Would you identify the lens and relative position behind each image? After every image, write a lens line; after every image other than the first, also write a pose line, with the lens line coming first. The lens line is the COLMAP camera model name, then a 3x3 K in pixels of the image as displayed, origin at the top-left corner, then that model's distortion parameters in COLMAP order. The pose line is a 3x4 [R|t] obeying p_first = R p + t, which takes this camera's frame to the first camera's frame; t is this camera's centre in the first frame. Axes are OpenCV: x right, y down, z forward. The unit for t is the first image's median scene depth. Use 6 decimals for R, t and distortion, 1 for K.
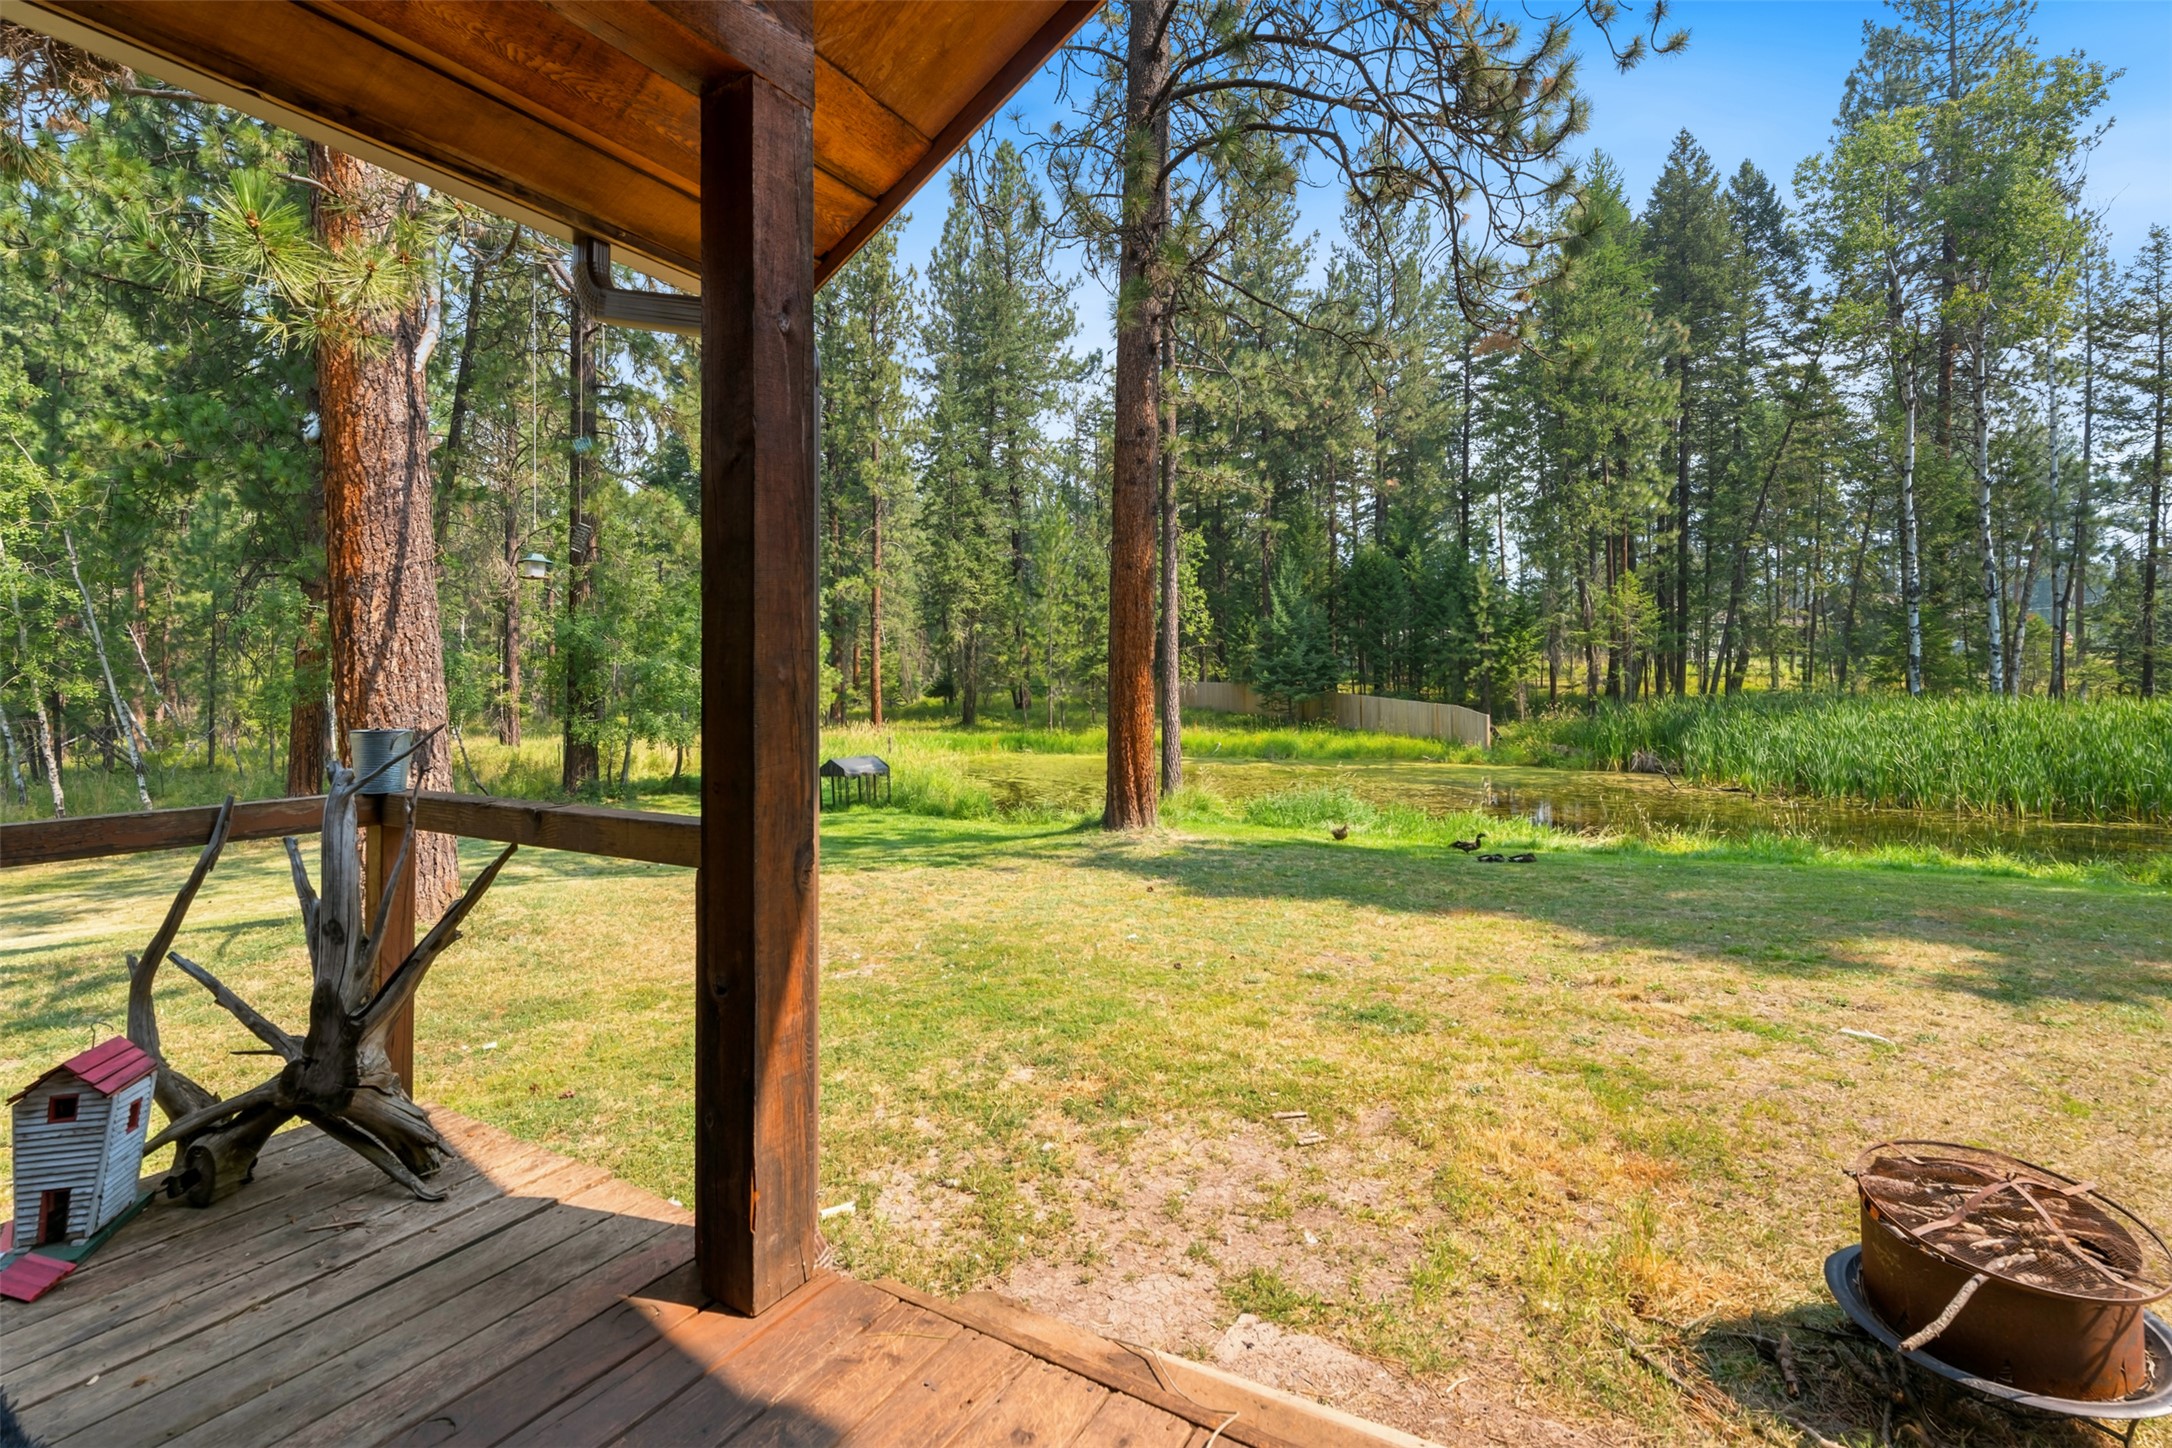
lens RADIAL K [[972.7, 0, 1087.0], [0, 972.7, 708.4], [0, 0, 1]] dist [0.002684, 0.001508]
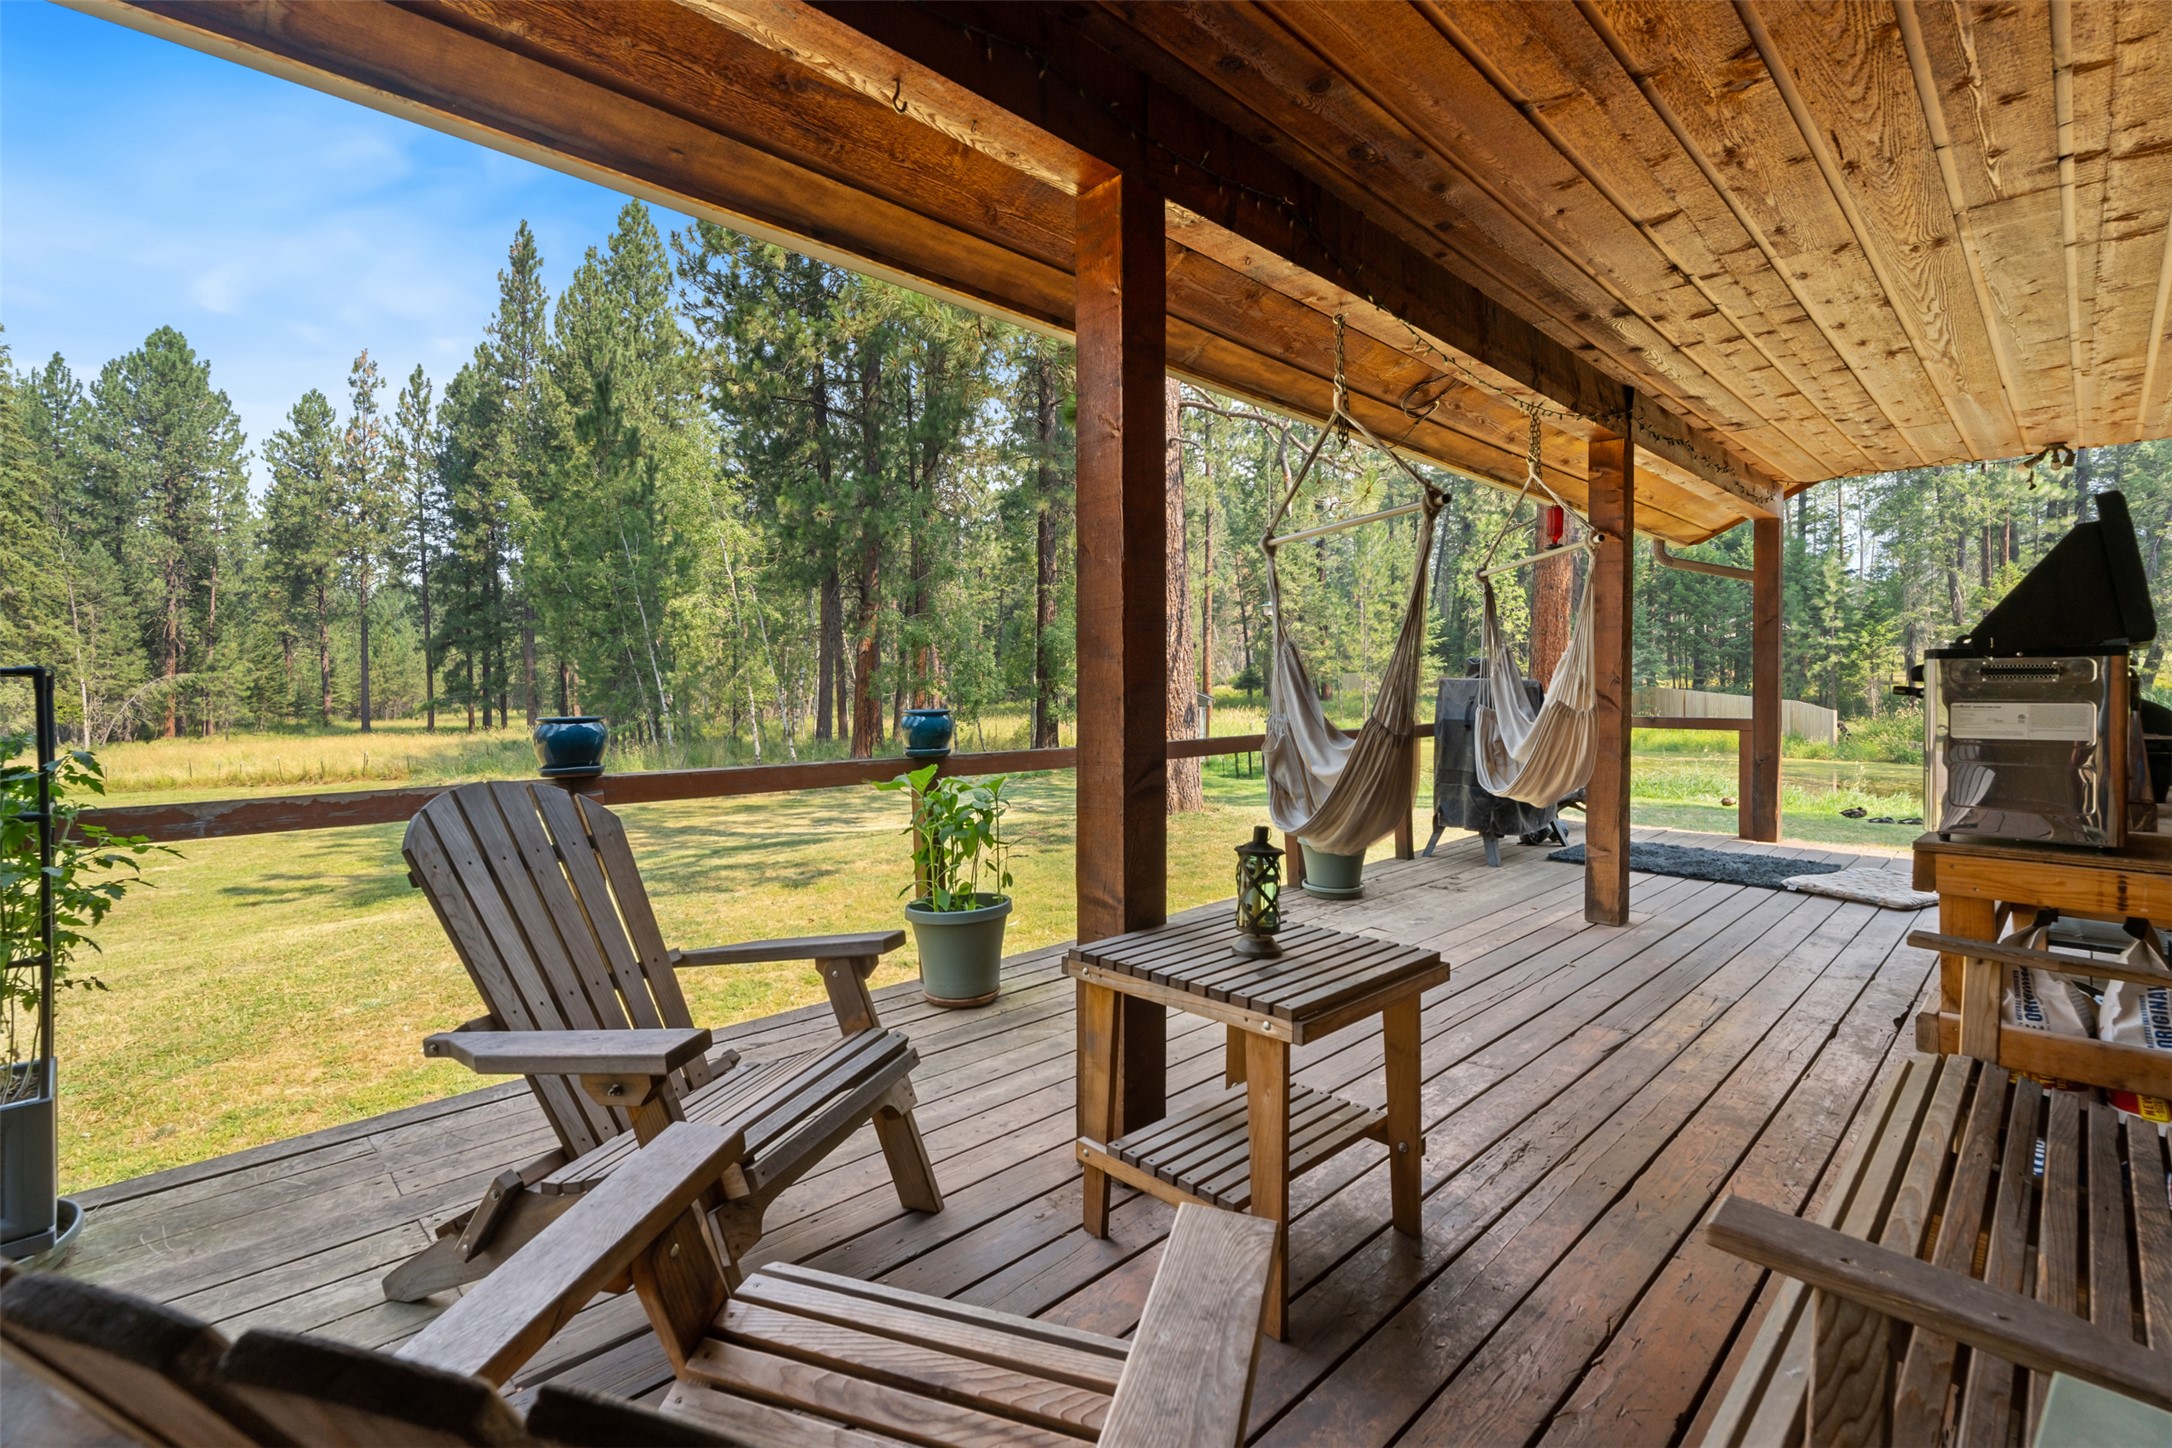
lens RADIAL K [[972.7, 0, 1085.7], [0, 972.7, 716.8], [0, 0, 1]] dist [0.002684, 0.001508]
pose [[0.970495, 0.014456, -0.240687, -0.085614], [-0.010543, 0.999791, 0.017539, 0.003505], [0.240891, -0.014484, 0.970444, -0.140811]]
